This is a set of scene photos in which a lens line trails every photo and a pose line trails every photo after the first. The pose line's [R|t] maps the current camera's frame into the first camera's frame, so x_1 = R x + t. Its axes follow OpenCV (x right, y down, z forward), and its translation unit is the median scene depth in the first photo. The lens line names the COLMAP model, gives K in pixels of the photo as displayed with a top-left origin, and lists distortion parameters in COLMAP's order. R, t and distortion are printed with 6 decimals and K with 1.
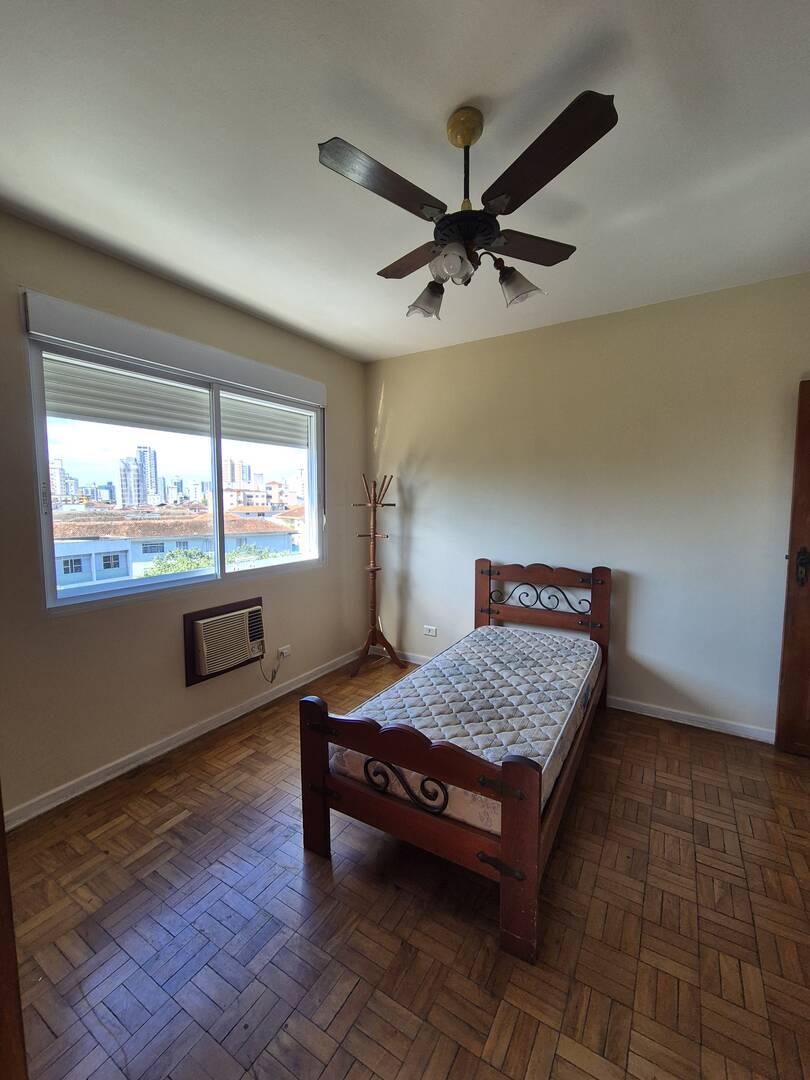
lens RADIAL K [[443.7, 0, 412.5], [0, 443.7, 535.4], [0, 0, 1]] dist [0.001100, -0.000791]
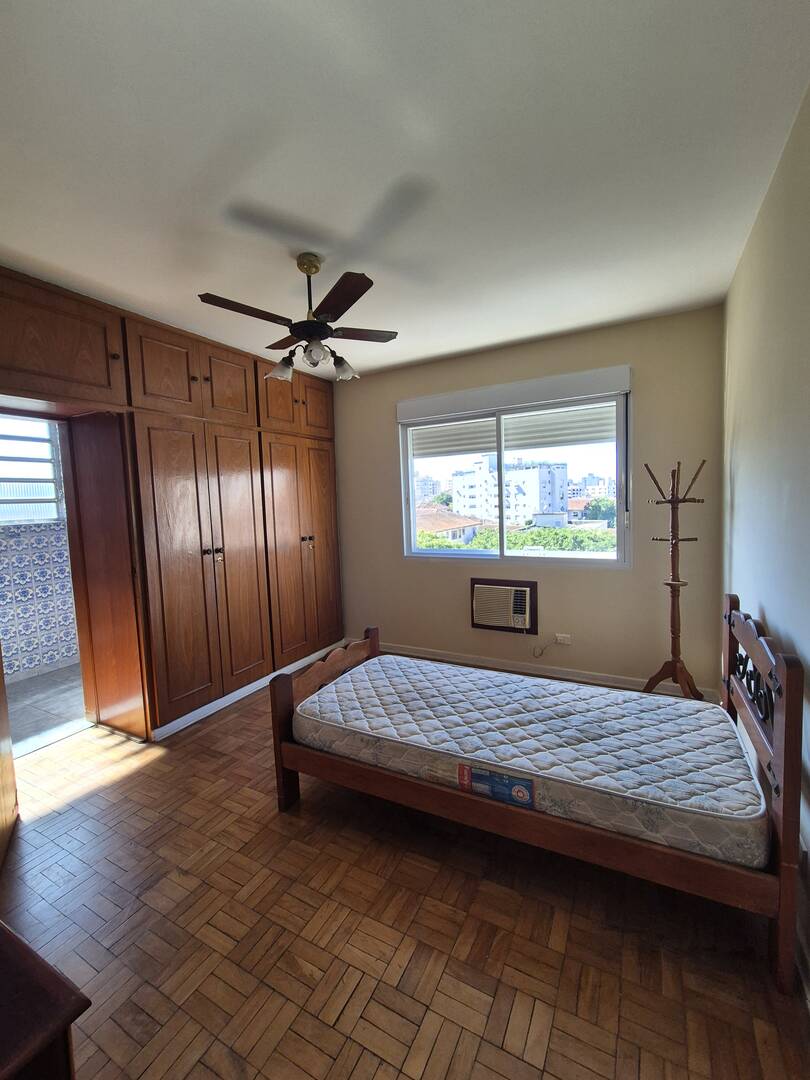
lens RADIAL K [[443.7, 0, 413.8], [0, 443.7, 544.8], [0, 0, 1]] dist [0.001100, -0.000791]
pose [[0.063480, 0.101622, -0.992796, 0.755725], [-0.045954, 0.994045, 0.098812, -0.055832], [0.996925, 0.039350, 0.067772, 0.572099]]
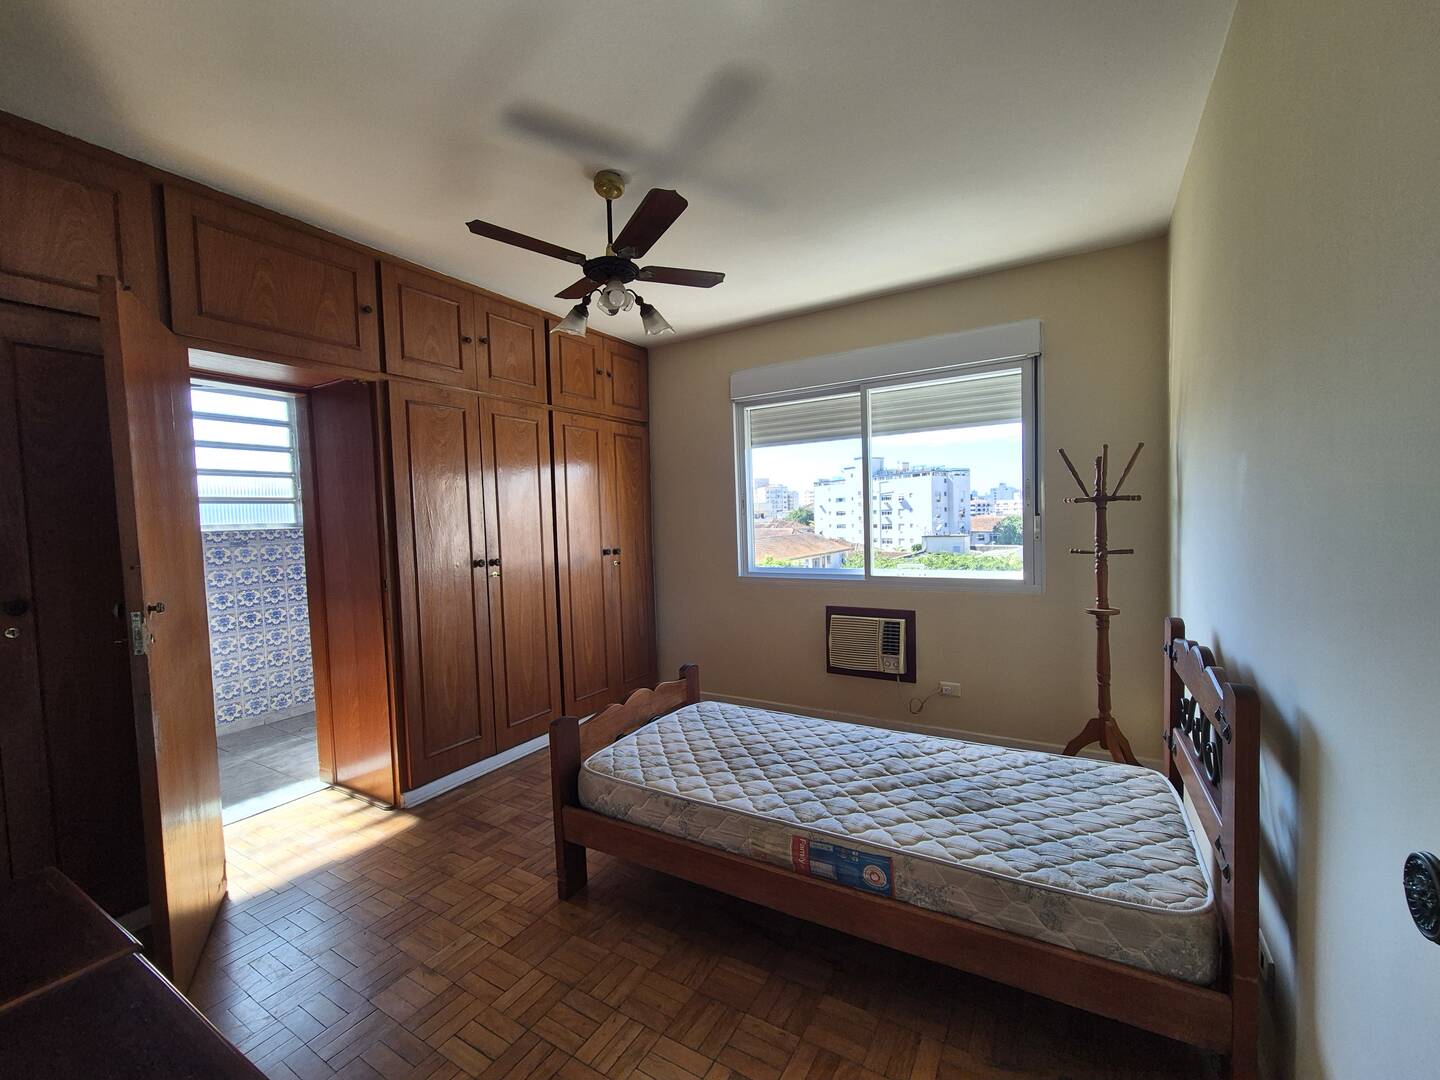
lens RADIAL K [[591.6, 0, 735.6], [0, 591.6, 560.4], [0, 0, 1]] dist [0.001100, -0.000791]
pose [[0.017508, 0.073929, -0.997110, 0.764720], [-0.052033, 0.995979, 0.072932, -0.024625], [0.998492, 0.050606, 0.021284, 0.597679]]
